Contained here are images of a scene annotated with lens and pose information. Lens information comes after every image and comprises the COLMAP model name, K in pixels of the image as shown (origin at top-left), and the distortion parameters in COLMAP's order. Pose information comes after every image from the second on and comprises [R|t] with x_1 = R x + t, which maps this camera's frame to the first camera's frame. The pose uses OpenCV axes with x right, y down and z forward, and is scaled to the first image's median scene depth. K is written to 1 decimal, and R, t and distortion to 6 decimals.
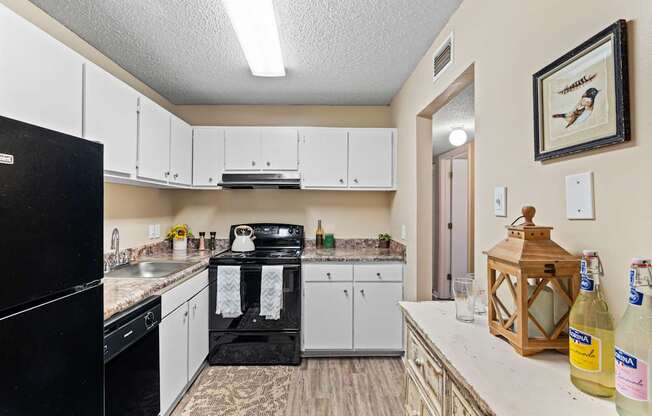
lens RADIAL K [[299.5, 0, 324.1], [0, 299.5, 205.2], [0, 0, 1]] dist [0.000669, 0.000570]
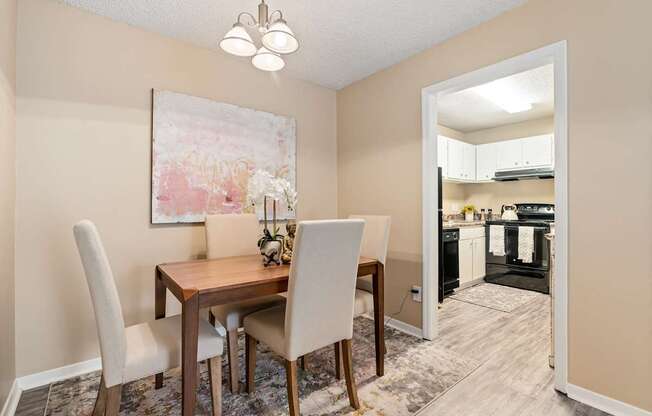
lens RADIAL K [[299.5, 0, 324.1], [0, 299.5, 205.2], [0, 0, 1]] dist [0.000669, 0.000570]
pose [[0.612145, -0.005196, -0.790728, 0.386016], [0.004042, 0.999986, -0.003442, 0.078184], [0.790735, -0.001089, 0.612157, -0.743892]]
